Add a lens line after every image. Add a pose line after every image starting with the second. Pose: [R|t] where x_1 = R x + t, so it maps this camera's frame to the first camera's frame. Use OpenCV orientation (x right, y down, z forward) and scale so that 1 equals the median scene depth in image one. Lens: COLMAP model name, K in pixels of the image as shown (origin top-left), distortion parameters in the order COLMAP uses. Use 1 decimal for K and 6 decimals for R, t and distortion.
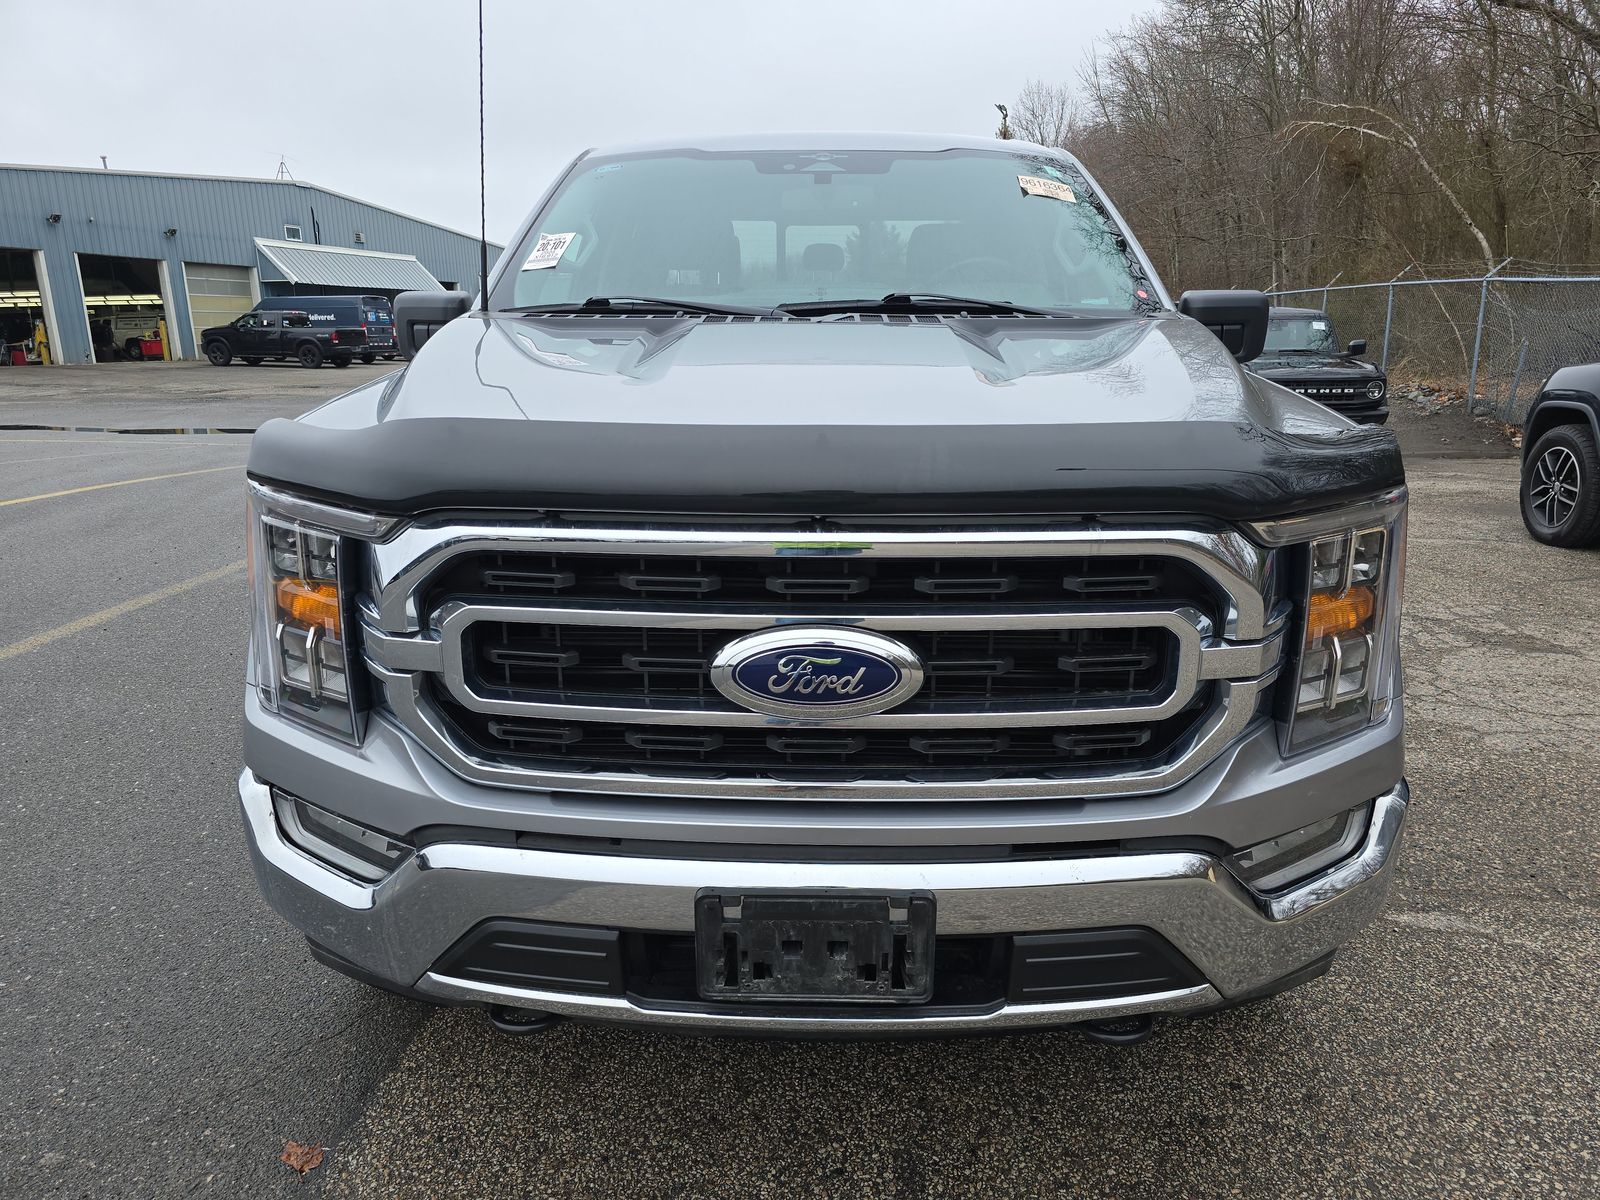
lens RADIAL K [[1089.5, 0, 801.4], [0, 1089.5, 607.8], [0, 0, 1]] dist [0.019554, -0.000003]
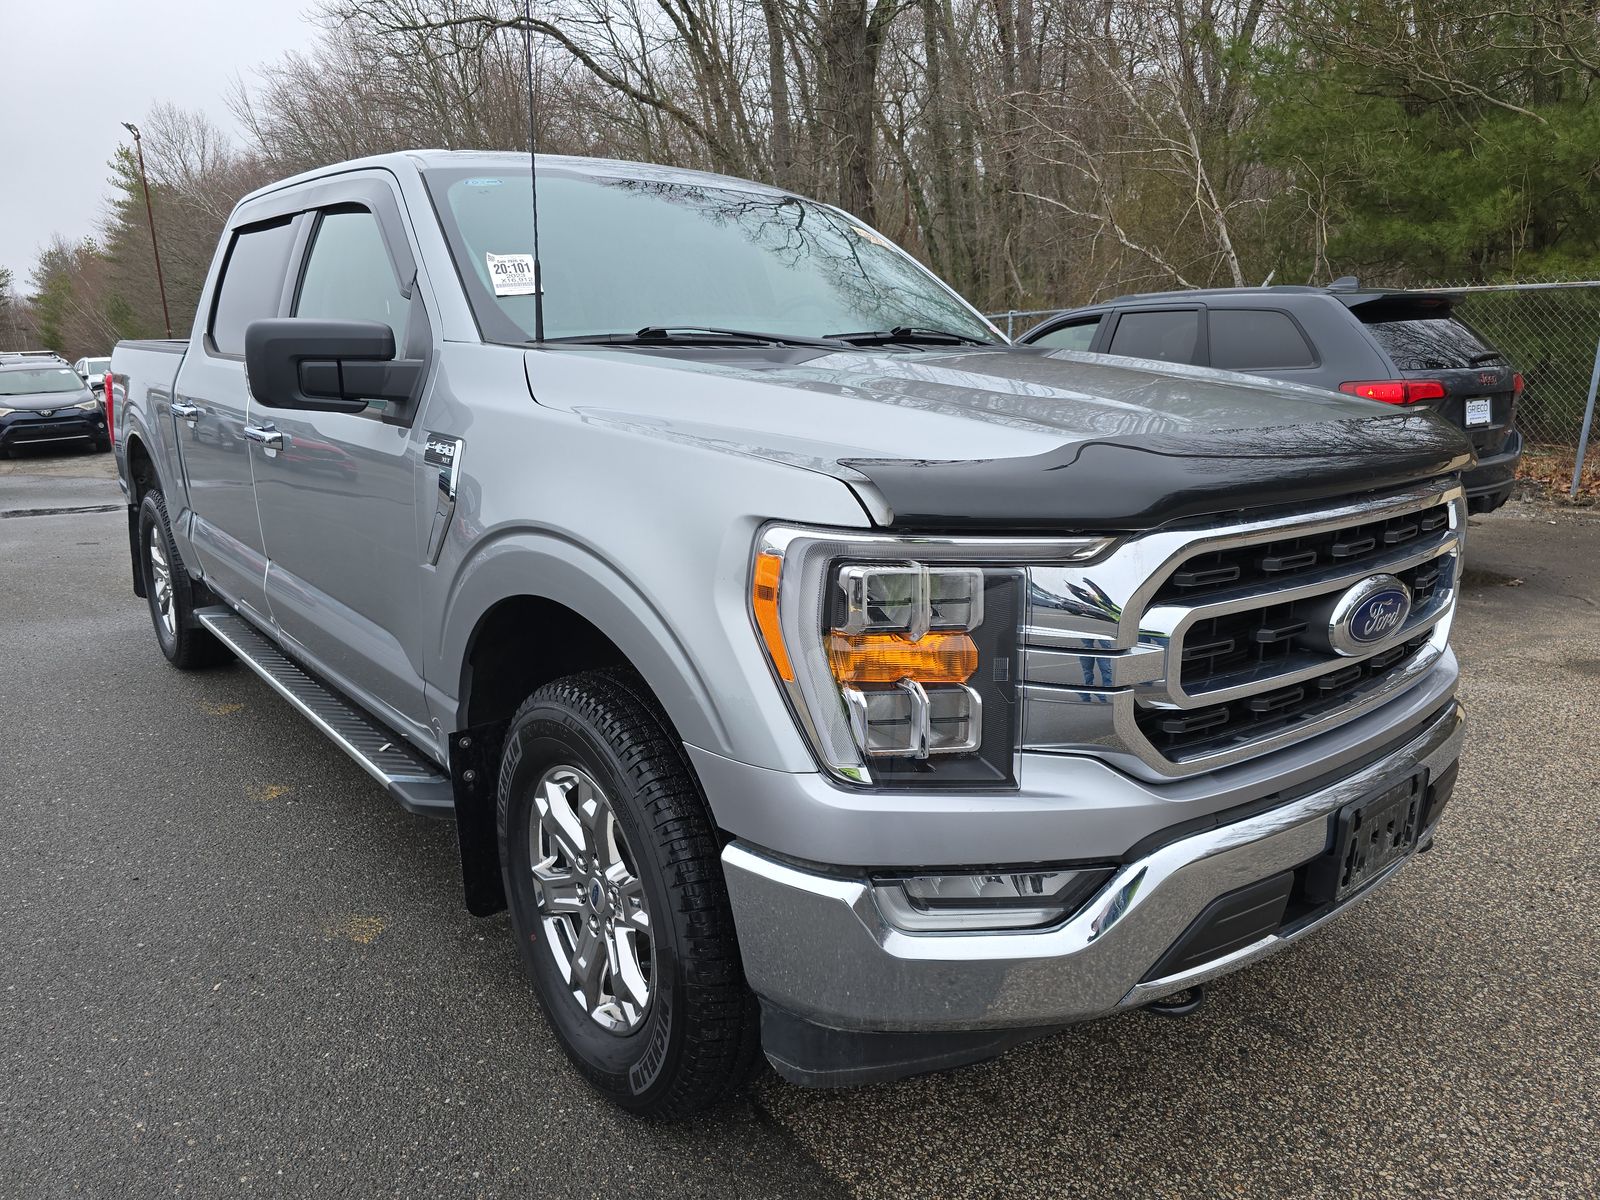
lens RADIAL K [[1089.5, 0, 801.4], [0, 1089.5, 607.8], [0, 0, 1]] dist [0.019554, -0.000003]
pose [[0.802498, -0.157047, 0.575615, -1.149373], [0.177295, 0.983928, 0.021272, -0.084631], [-0.569704, 0.084983, 0.817444, 0.337682]]
